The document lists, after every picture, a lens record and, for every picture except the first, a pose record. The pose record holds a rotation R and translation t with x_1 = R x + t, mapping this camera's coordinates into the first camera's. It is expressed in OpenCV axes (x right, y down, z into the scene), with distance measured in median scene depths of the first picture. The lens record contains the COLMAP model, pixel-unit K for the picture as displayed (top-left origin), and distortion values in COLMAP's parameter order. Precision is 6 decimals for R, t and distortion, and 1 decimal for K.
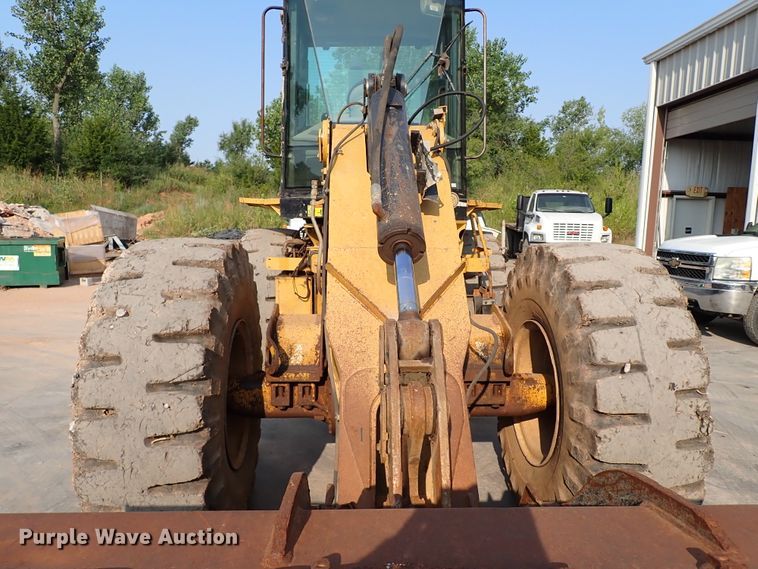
lens RADIAL K [[566.1, 0, 379.0], [0, 566.1, 284.5], [0, 0, 1]] dist [0.002599, -0.002661]
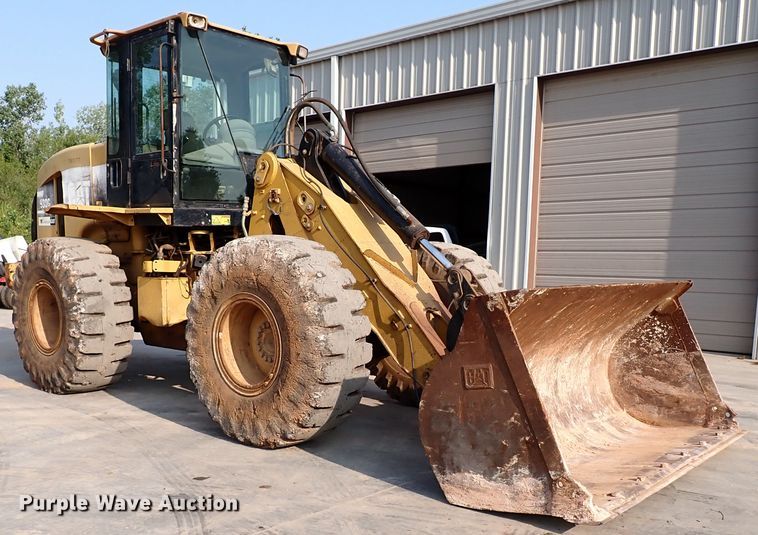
lens RADIAL K [[754.8, 0, 393.5], [0, 754.8, 342.1], [0, 0, 1]] dist [0.007844, 0.006120]
pose [[0.670463, -0.085114, 0.737045, -0.997307], [0.078596, 0.995956, 0.043518, 0.084601], [-0.737769, 0.028751, 0.674441, -0.349956]]
